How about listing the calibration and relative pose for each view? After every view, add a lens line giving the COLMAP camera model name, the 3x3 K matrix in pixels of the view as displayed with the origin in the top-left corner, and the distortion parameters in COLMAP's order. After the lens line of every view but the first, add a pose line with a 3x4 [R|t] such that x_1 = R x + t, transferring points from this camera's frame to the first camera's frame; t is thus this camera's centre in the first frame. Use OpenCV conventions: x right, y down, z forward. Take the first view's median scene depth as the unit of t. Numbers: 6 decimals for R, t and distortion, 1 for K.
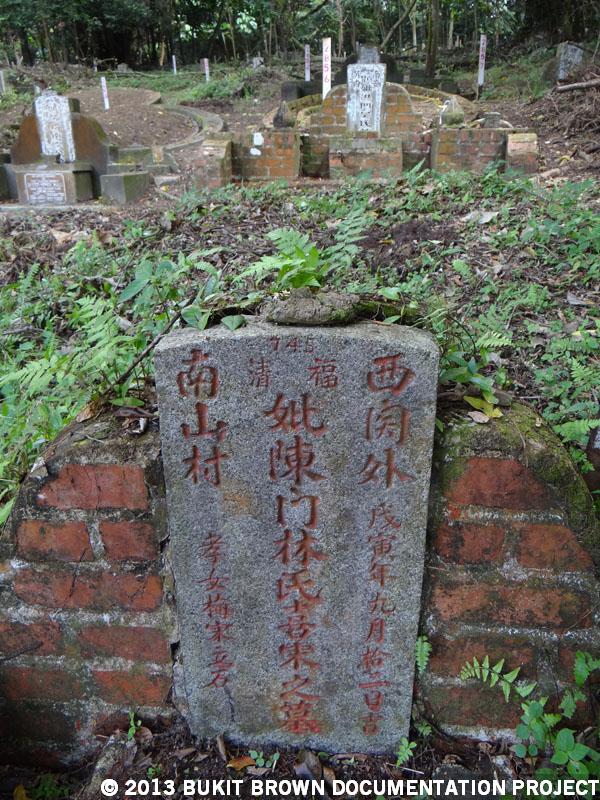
lens RADIAL K [[634.8, 0, 302.4], [0, 634.8, 396.0], [0, 0, 1]] dist [-0.012953, 0.019884]
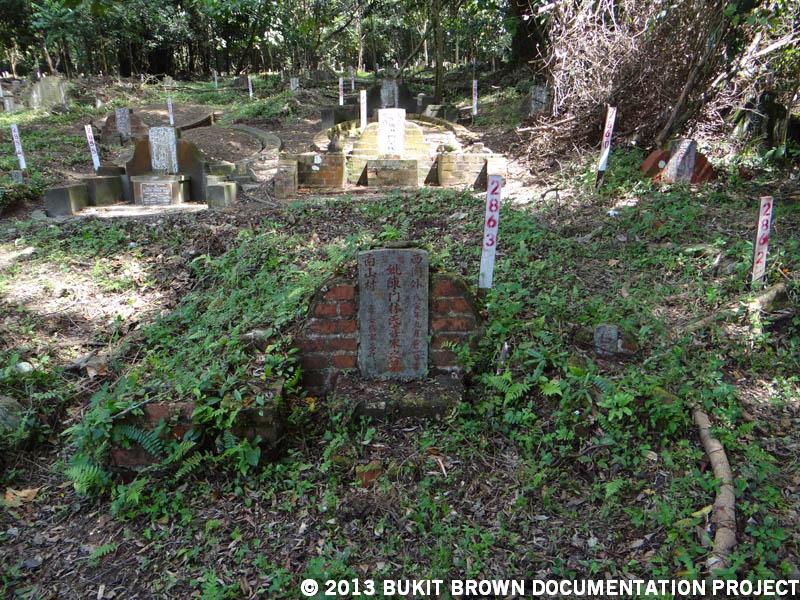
lens RADIAL K [[634.8, 0, 407.1], [0, 634.8, 295.3], [0, 0, 1]] dist [-0.012953, 0.019884]
pose [[0.991760, -0.023599, 0.125921, -0.054996], [0.040508, 0.990226, -0.133463, 0.090439], [-0.121541, 0.137464, 0.983022, -0.366301]]
